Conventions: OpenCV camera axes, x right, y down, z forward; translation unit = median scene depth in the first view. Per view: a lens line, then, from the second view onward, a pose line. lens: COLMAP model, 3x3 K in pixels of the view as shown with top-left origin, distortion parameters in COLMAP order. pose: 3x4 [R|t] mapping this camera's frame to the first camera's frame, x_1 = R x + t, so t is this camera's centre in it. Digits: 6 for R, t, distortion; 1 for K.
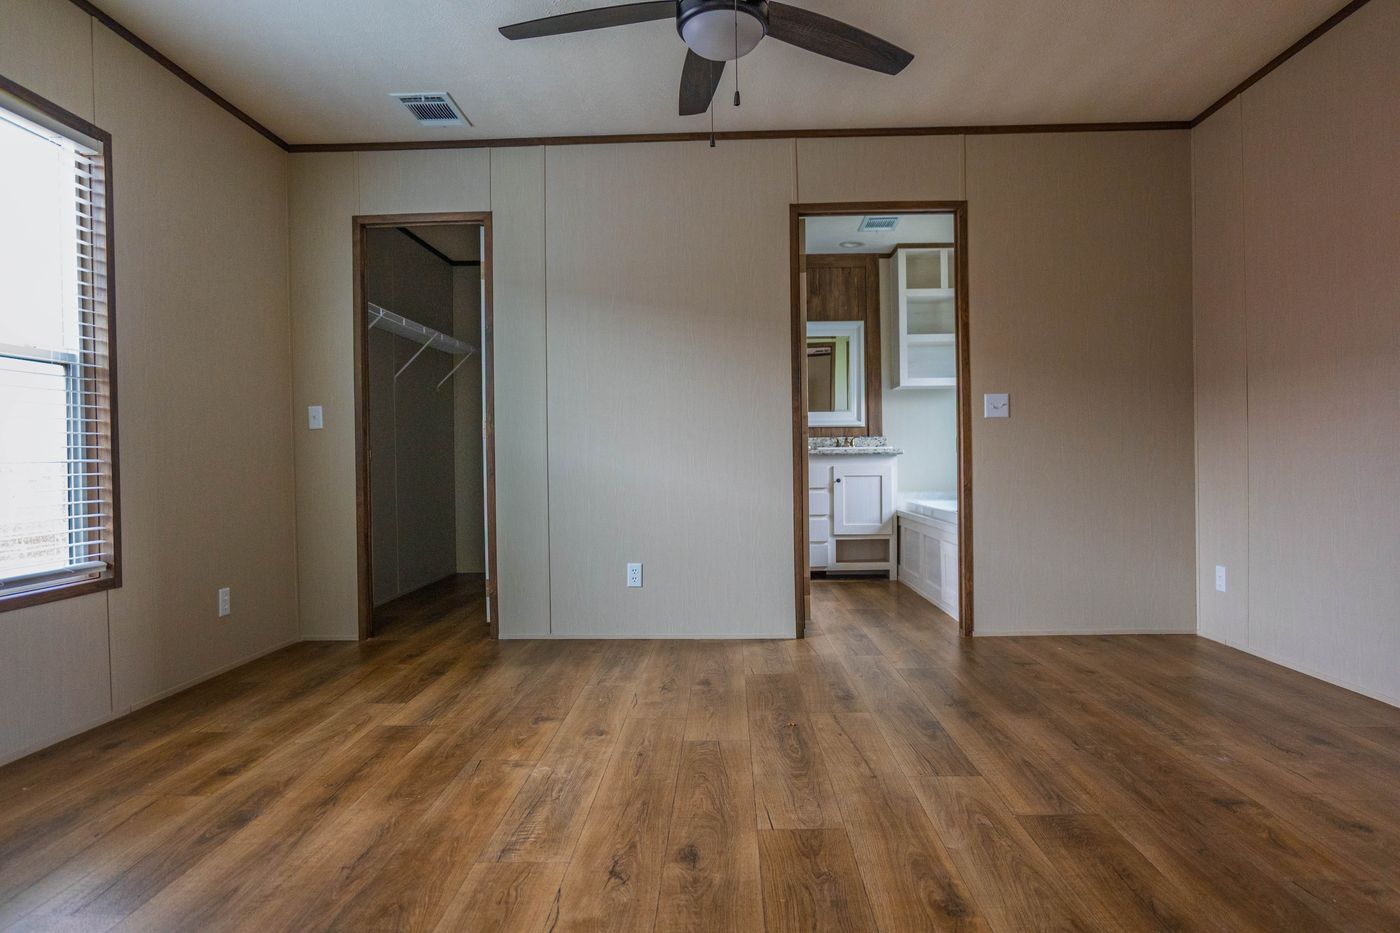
lens RADIAL K [[817.0, 0, 697.0], [0, 817.0, 458.1], [0, 0, 1]] dist [-0.037600, 0.023385]
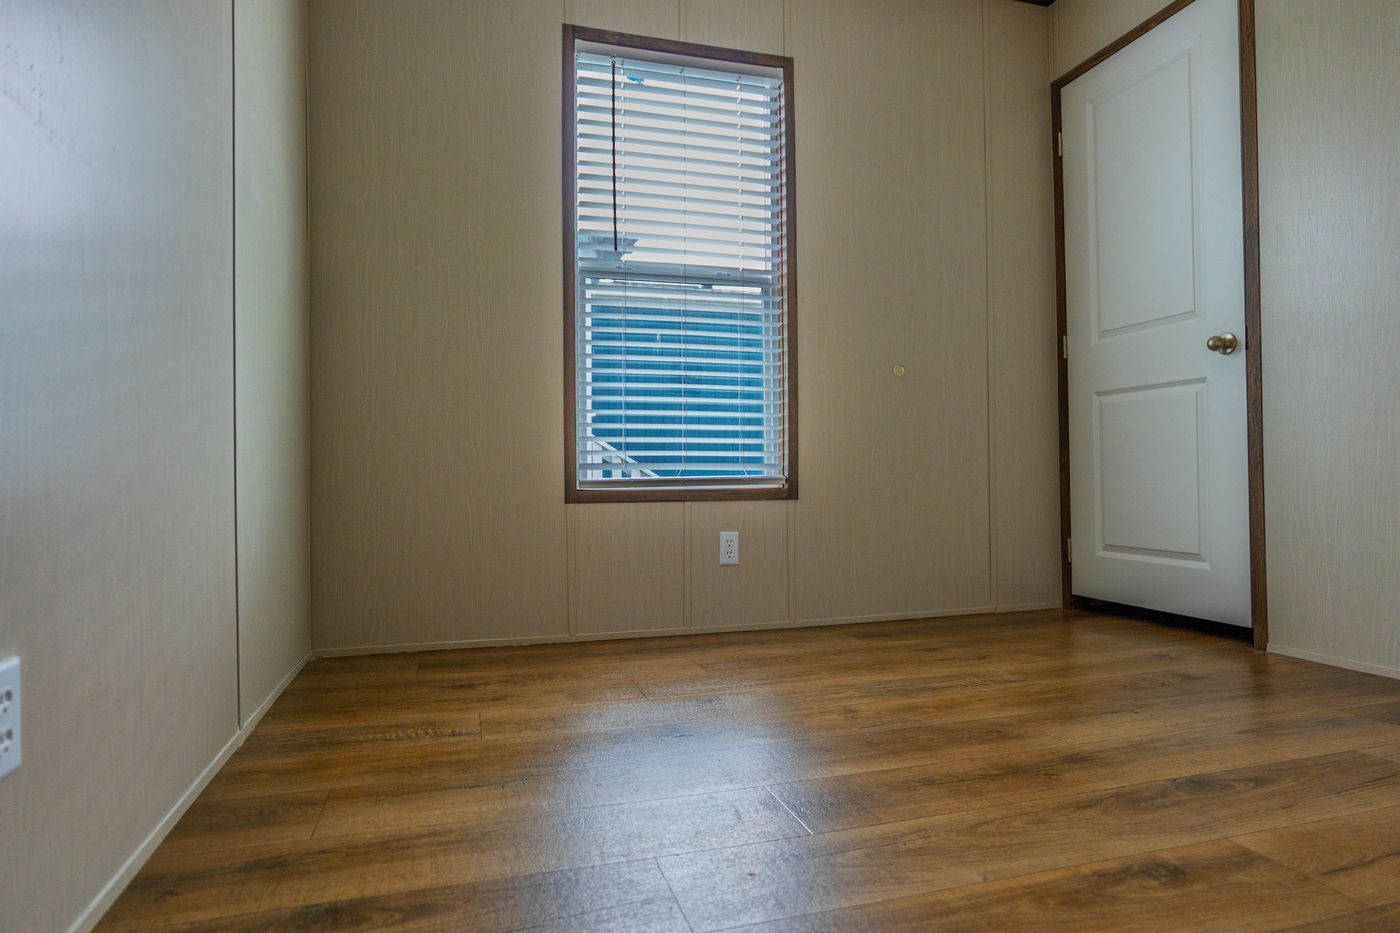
lens RADIAL K [[817.0, 0, 708.2], [0, 817.0, 472.5], [0, 0, 1]] dist [-0.037600, 0.023385]
pose [[-0.324928, 0.026960, 0.945355, -1.058805], [0.014065, 0.999621, -0.023673, 0.181694], [-0.945634, 0.005605, -0.325184, 1.572822]]
